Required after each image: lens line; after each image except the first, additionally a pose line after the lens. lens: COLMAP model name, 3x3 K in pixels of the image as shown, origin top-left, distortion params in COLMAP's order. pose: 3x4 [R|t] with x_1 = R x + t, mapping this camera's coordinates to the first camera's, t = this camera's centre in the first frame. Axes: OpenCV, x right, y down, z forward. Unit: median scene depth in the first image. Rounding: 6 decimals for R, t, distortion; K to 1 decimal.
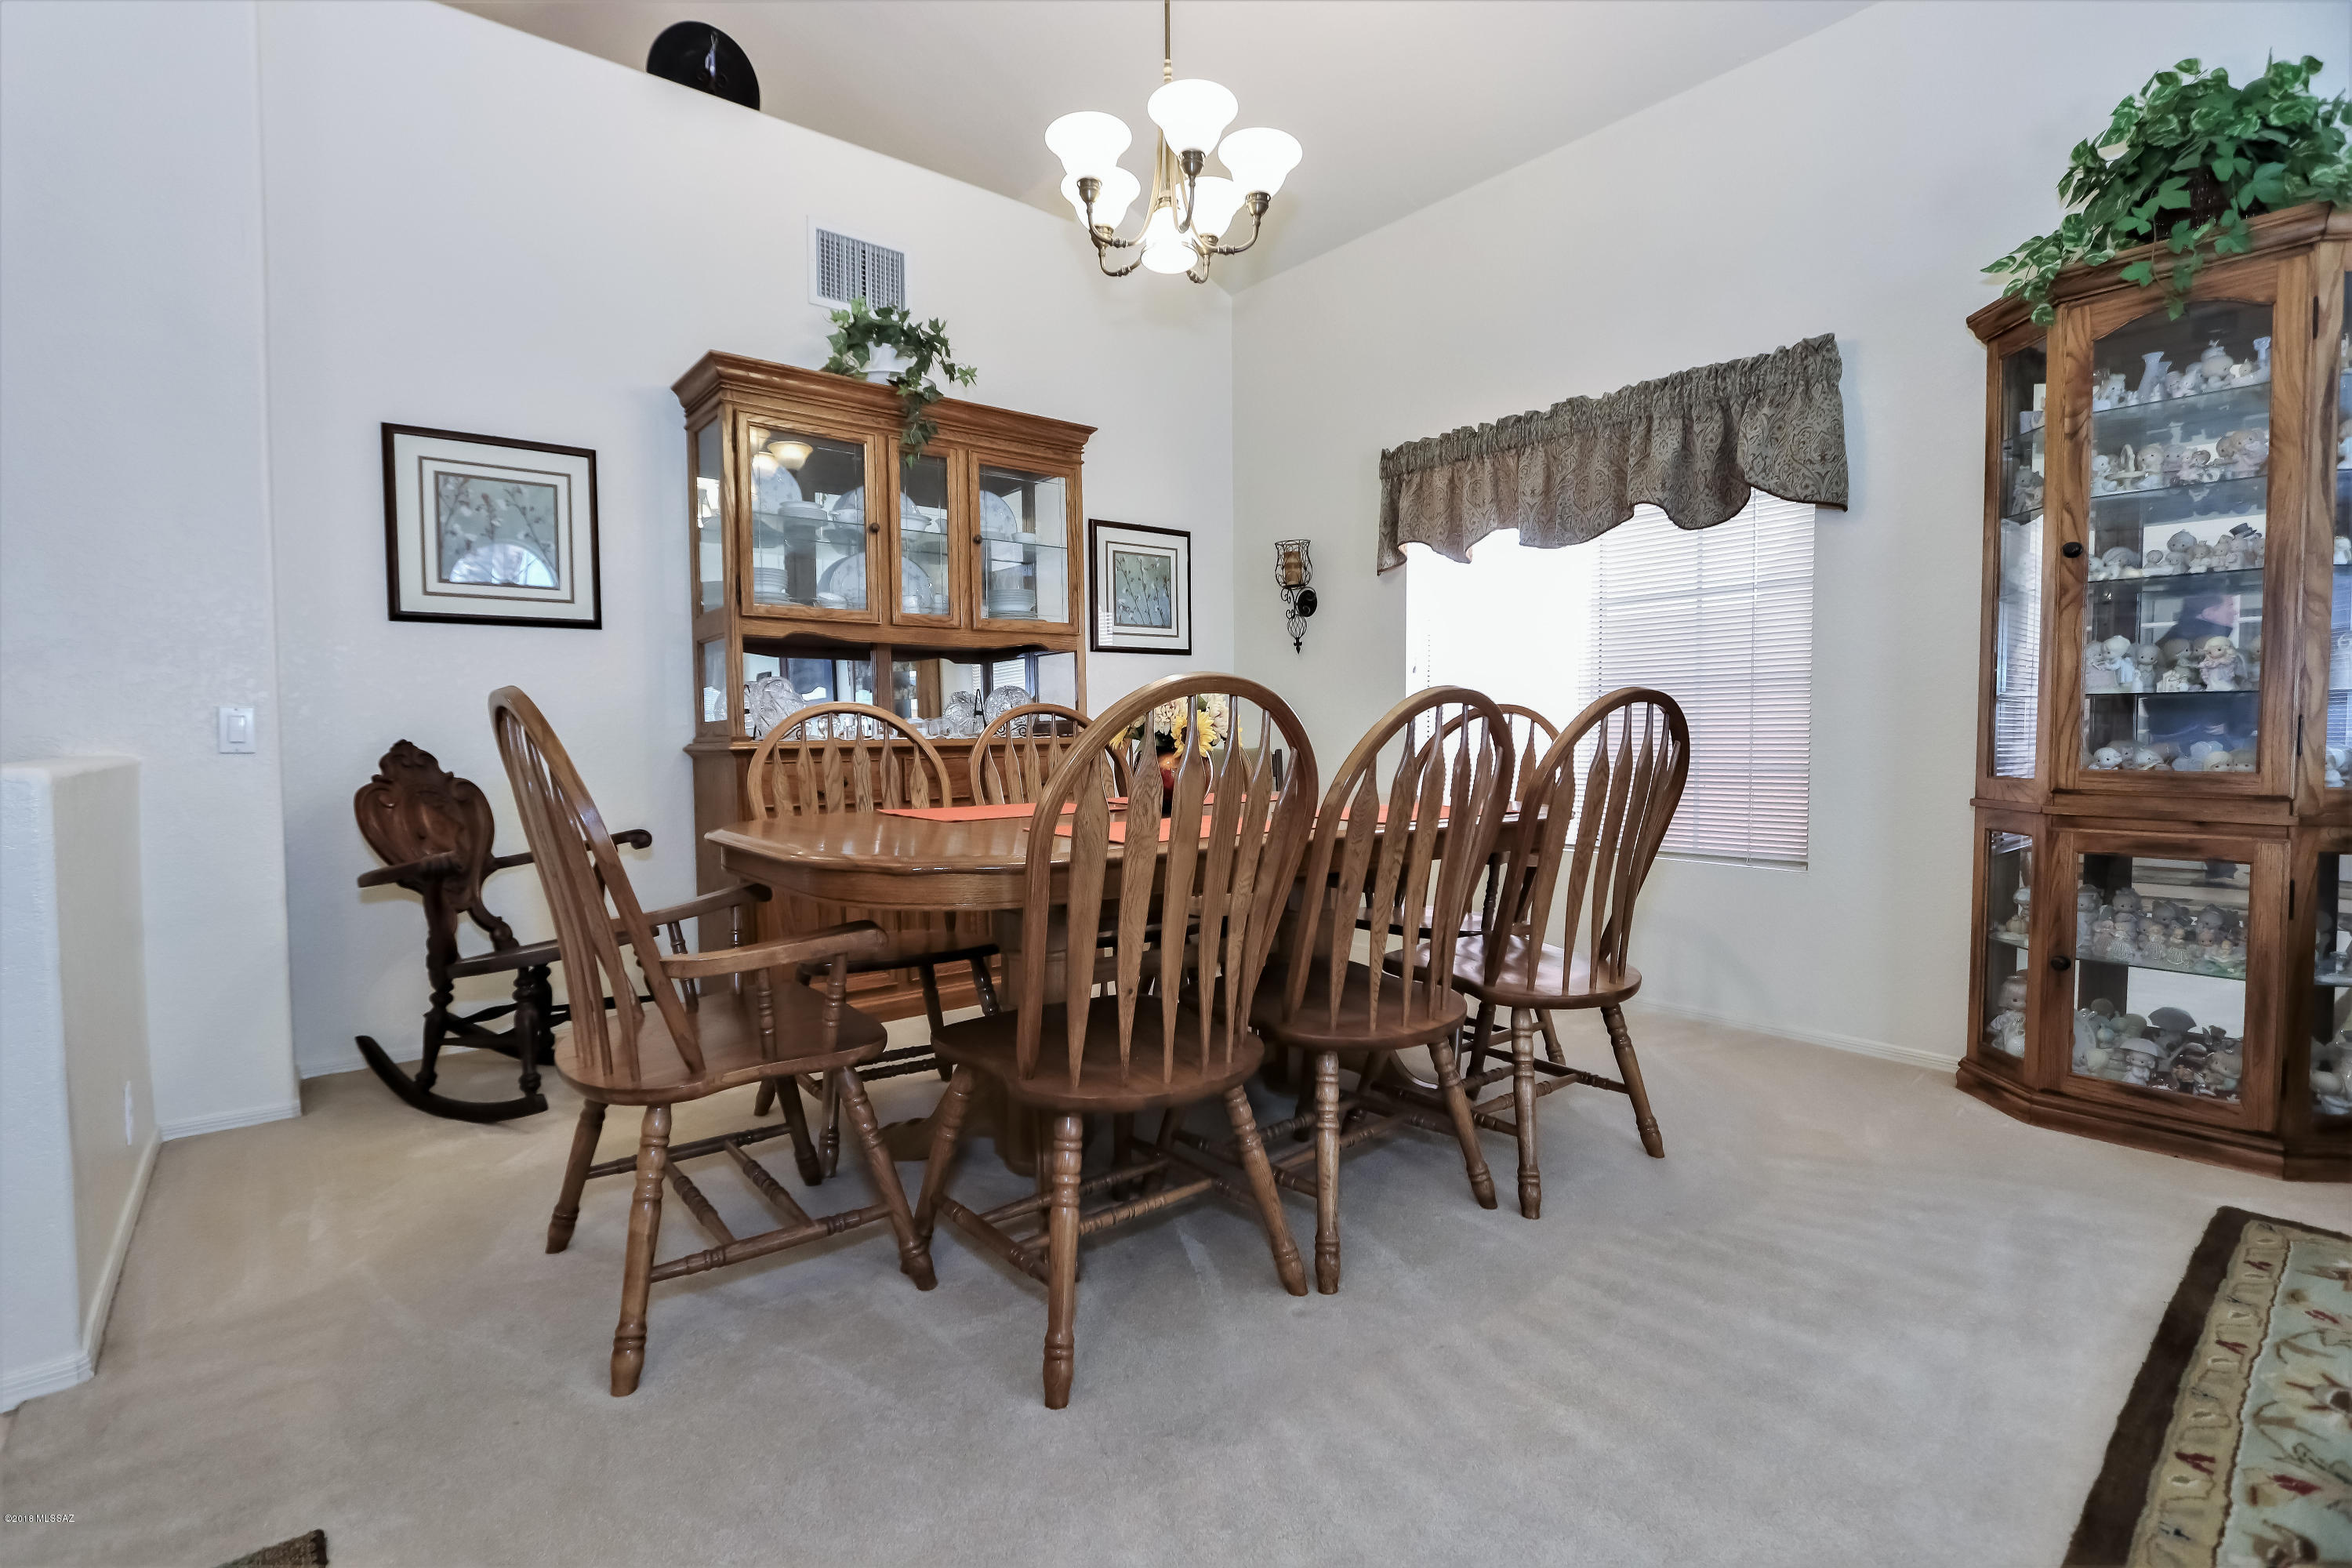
lens RADIAL K [[1090.8, 0, 1147.1], [0, 1090.8, 776.3], [0, 0, 1]] dist [-0.021793, 0.004306]
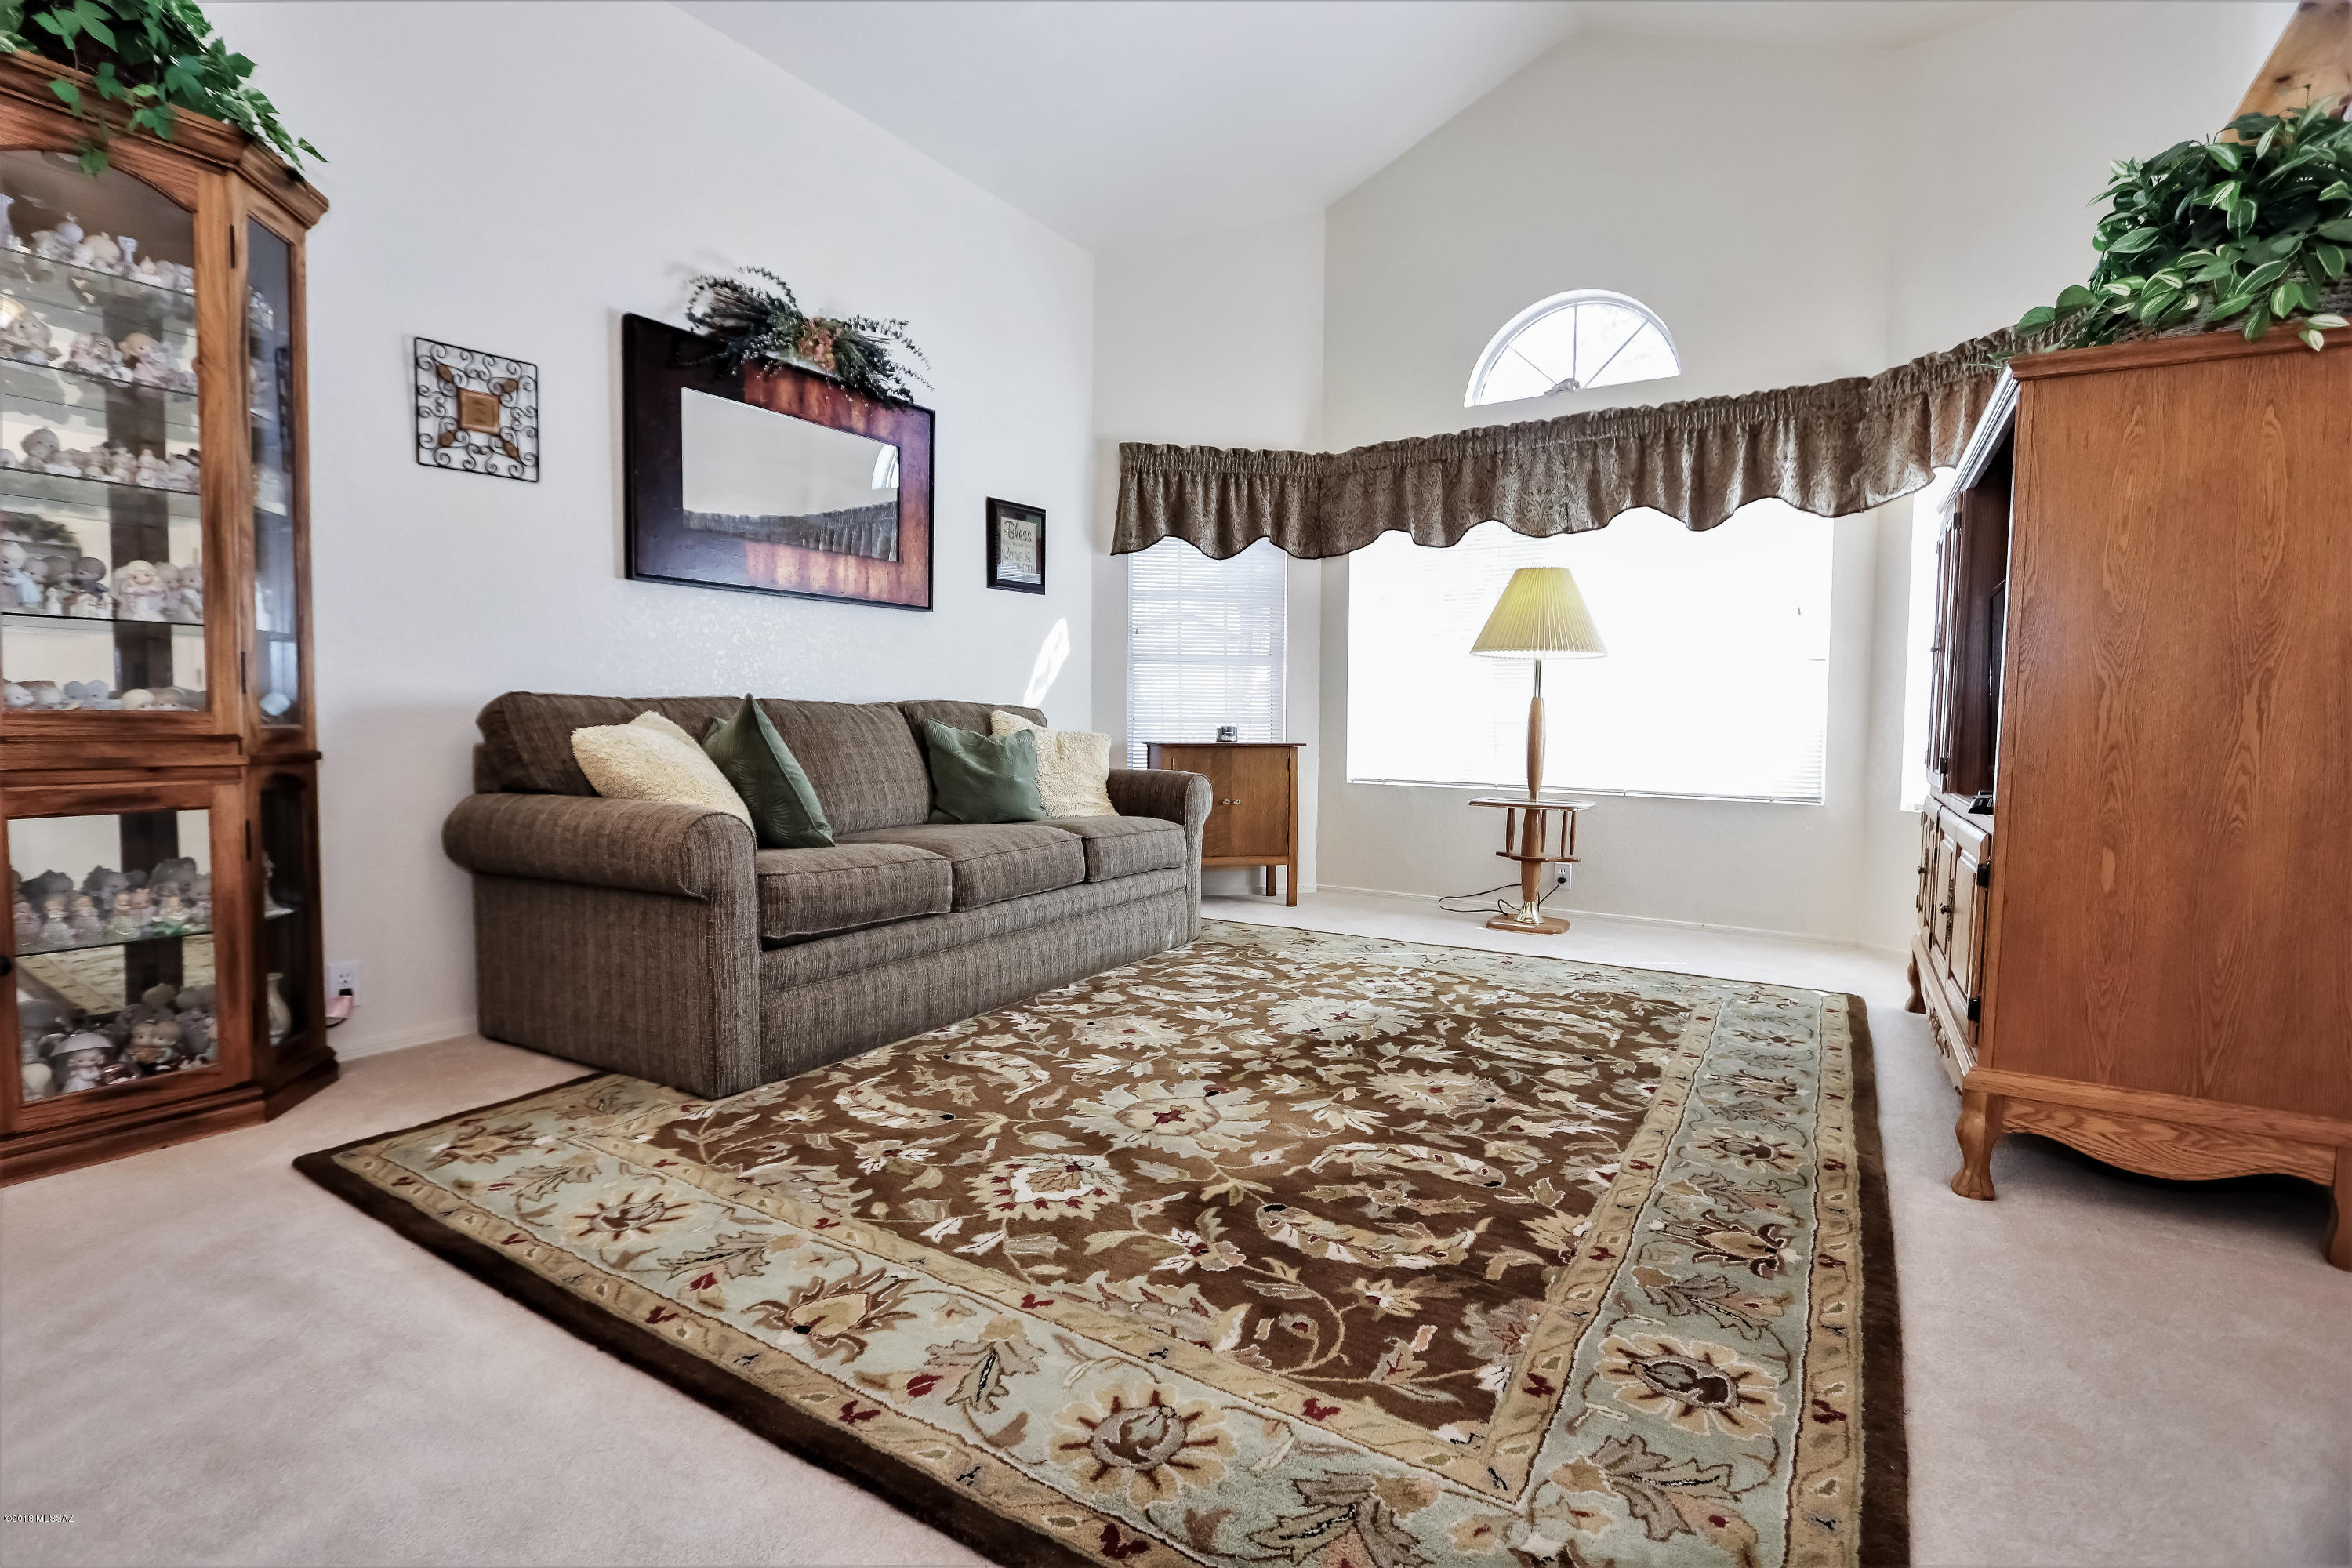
lens RADIAL K [[1090.8, 0, 1147.1], [0, 1090.8, 776.3], [0, 0, 1]] dist [-0.021793, 0.004306]
pose [[-0.302174, -0.047165, 0.952085, -0.118322], [0.032953, 0.997661, 0.059882, 0.024321], [-0.952683, 0.049469, -0.299913, 0.501183]]
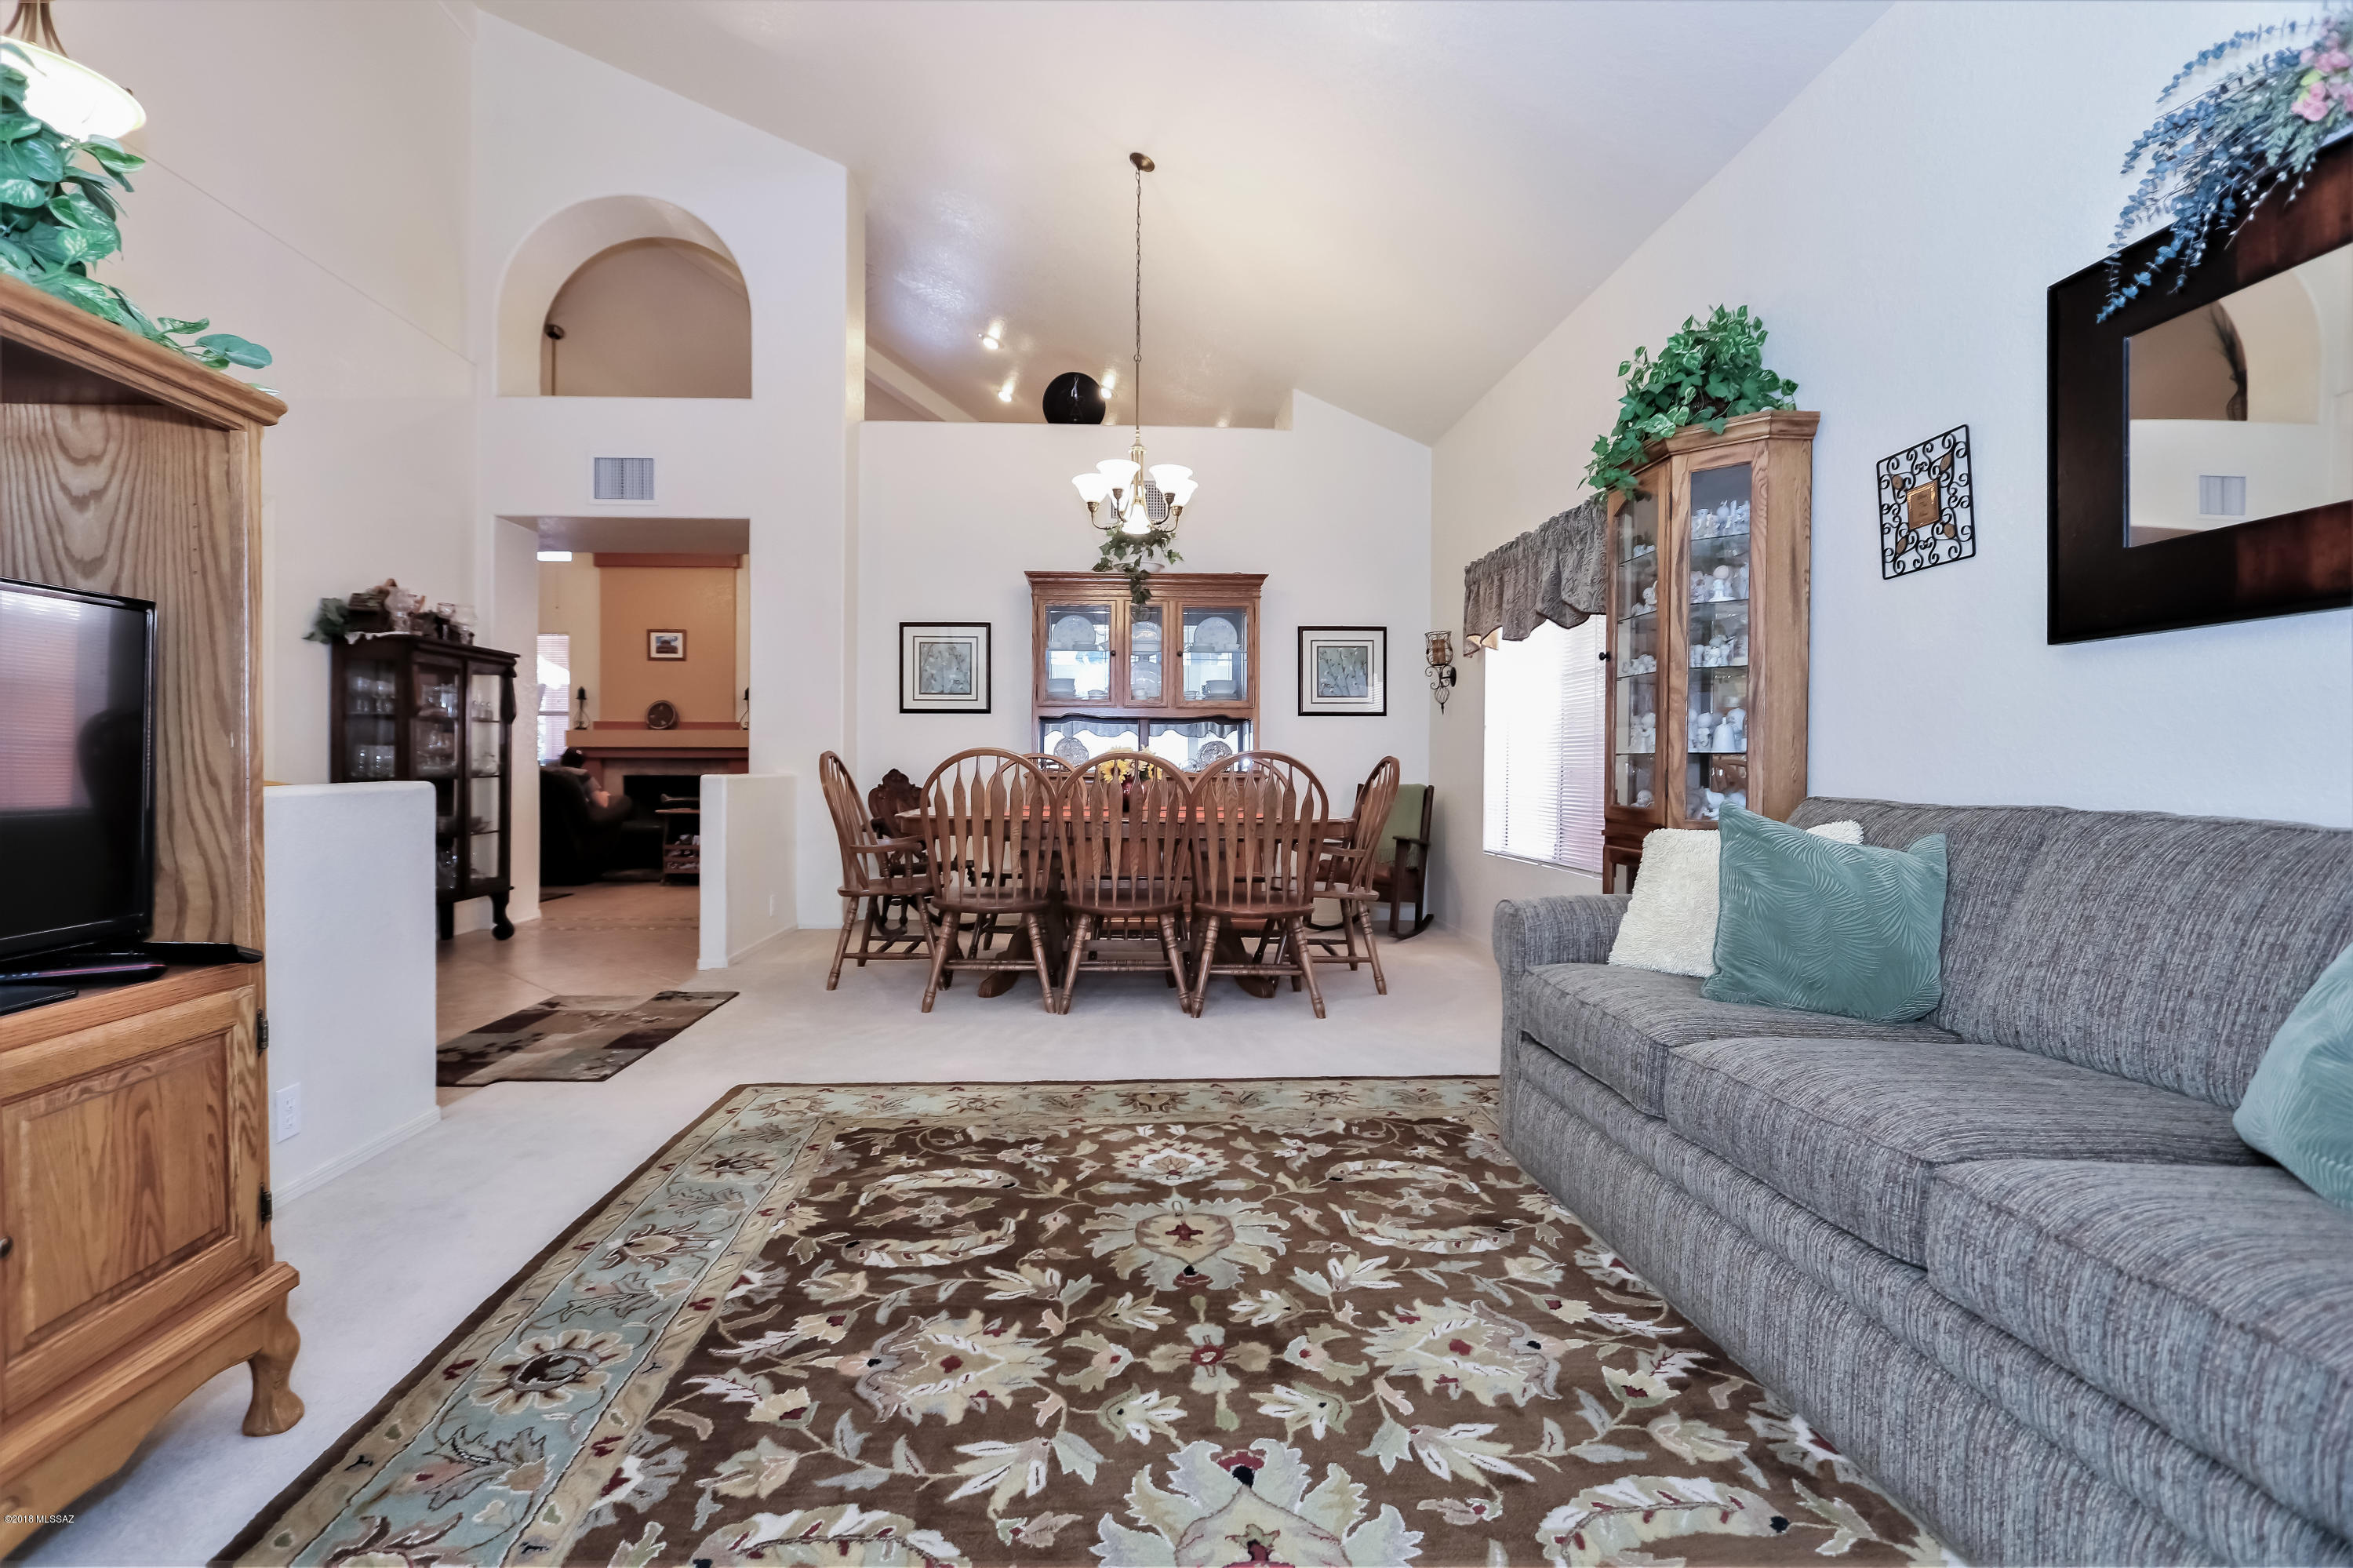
lens RADIAL K [[1091.3, 0, 1147.6], [0, 1091.3, 776.3], [0, 0, 1]] dist [-0.021793, 0.004306]
pose [[0.807006, 0.018395, -0.590256, 1.372848], [-0.037266, 0.999109, -0.019813, 0.008209], [0.589366, 0.037985, 0.806973, -0.638292]]
